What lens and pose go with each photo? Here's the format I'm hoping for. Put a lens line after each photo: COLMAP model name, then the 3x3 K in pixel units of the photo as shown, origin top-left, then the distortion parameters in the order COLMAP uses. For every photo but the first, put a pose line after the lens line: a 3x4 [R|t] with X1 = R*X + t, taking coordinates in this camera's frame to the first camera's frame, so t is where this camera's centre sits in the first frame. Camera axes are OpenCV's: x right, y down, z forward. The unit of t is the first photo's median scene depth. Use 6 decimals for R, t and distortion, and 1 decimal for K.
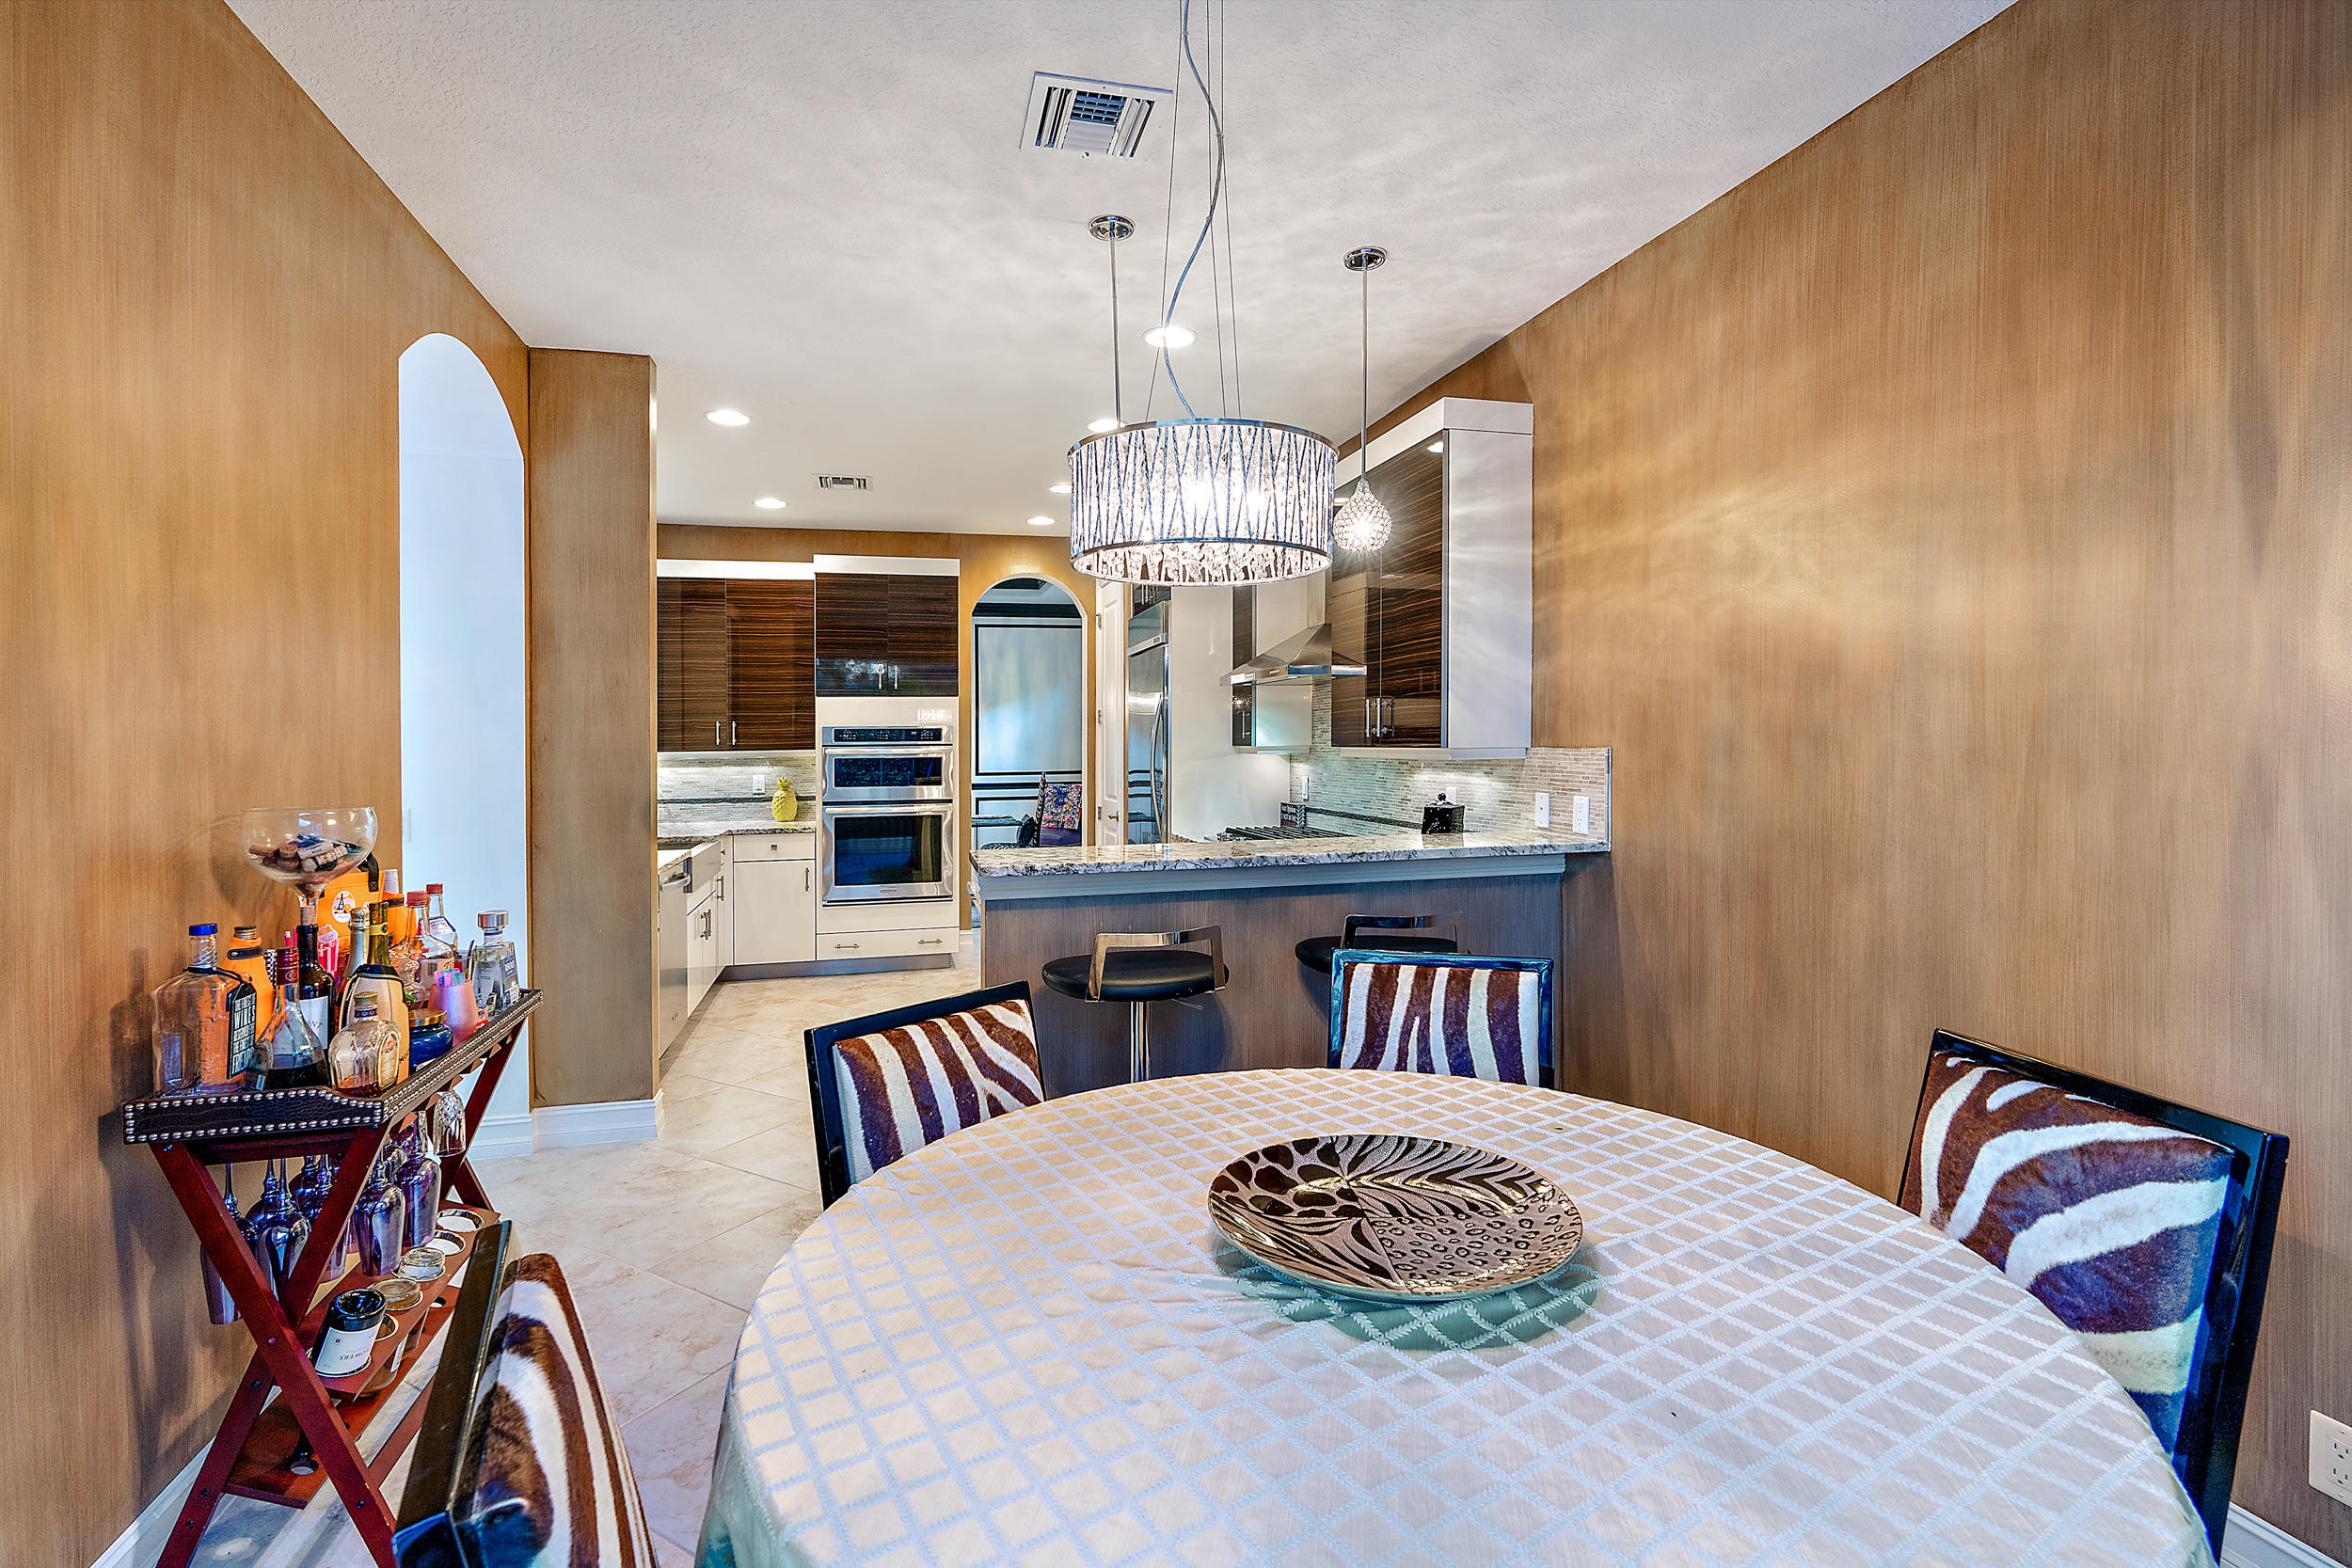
lens RADIAL K [[1082.4, 0, 1208.7], [0, 1082.4, 741.0], [0, 0, 1]] dist [-0.000368, 0.000179]
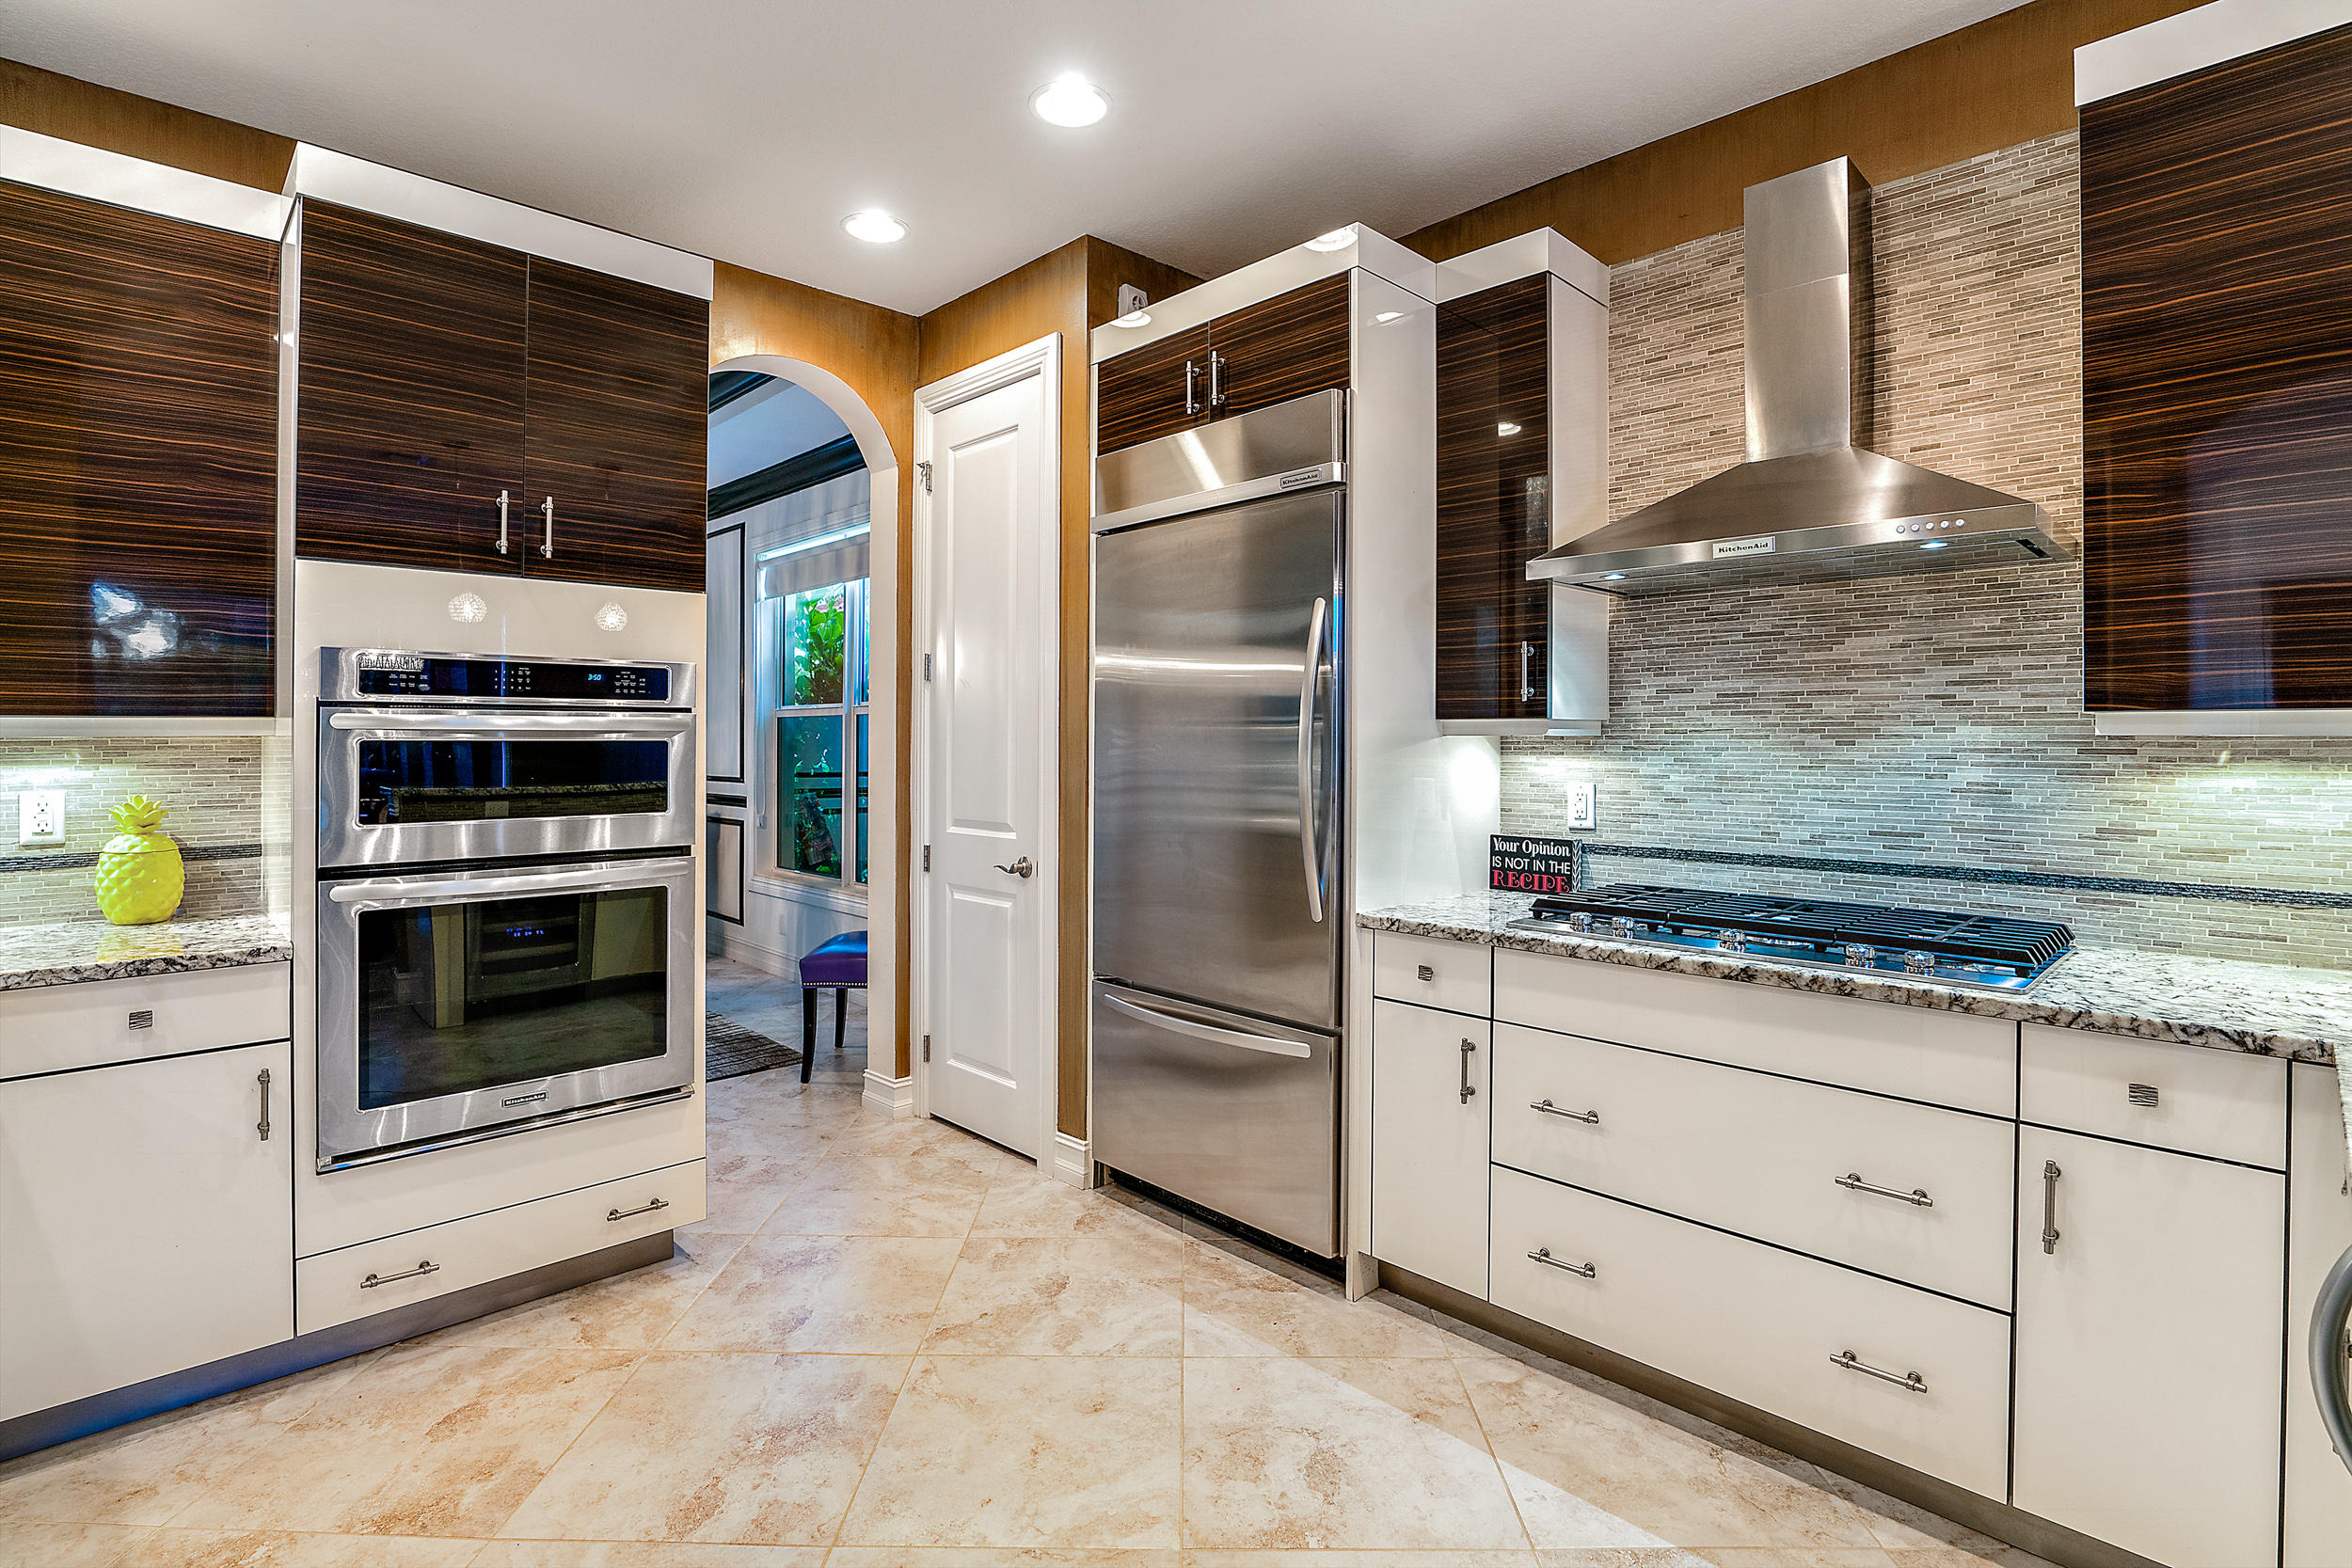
lens RADIAL K [[1114.8, 0, 1176.2], [0, 1114.8, 744.9], [0, 0, 1]] dist [-0.028348, 0.000043]
pose [[0.883146, 0.006594, 0.469052, -0.279507], [-0.008343, 0.999964, 0.001650, 0.014454], [-0.469024, -0.005371, 0.883169, 0.570165]]
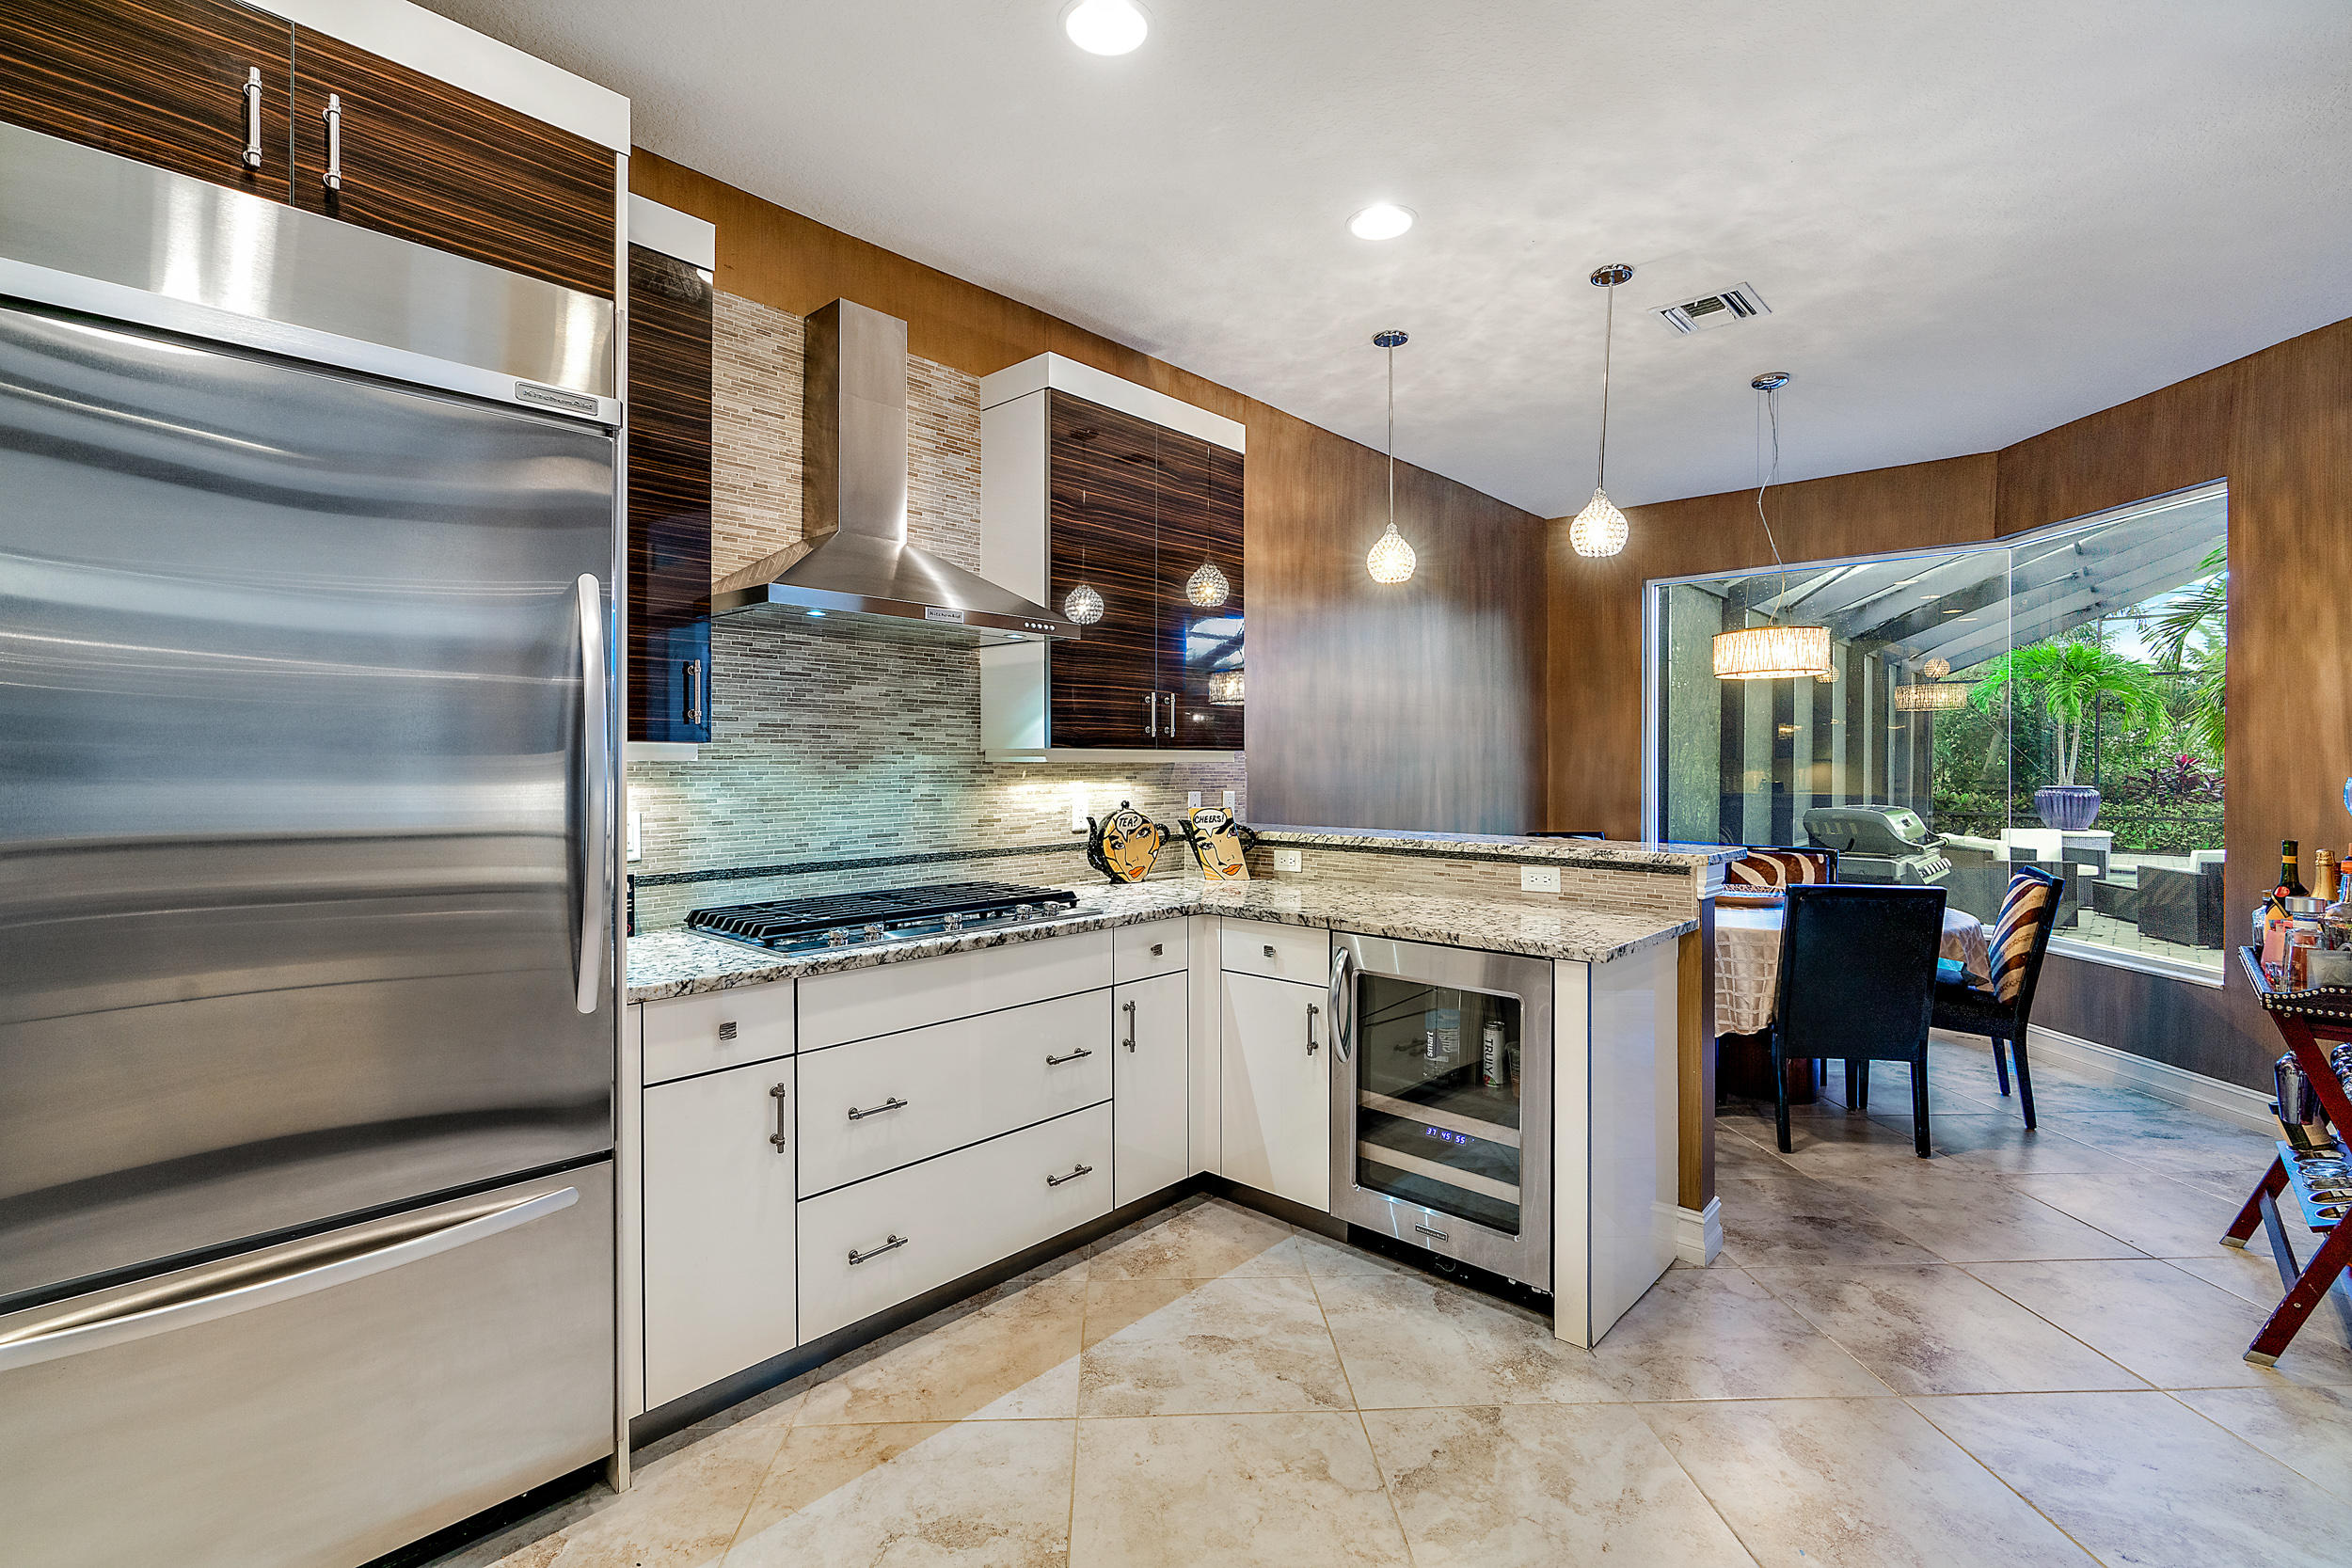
lens RADIAL K [[1071.4, 0, 1166.0], [0, 1071.4, 777.4], [0, 0, 1]] dist [-0.010050, 0.001240]
pose [[-0.521612, -0.003264, 0.853177, -0.369055], [0.003503, 0.999976, 0.005968, 0.014582], [-0.853176, 0.006101, -0.521588, 0.922930]]
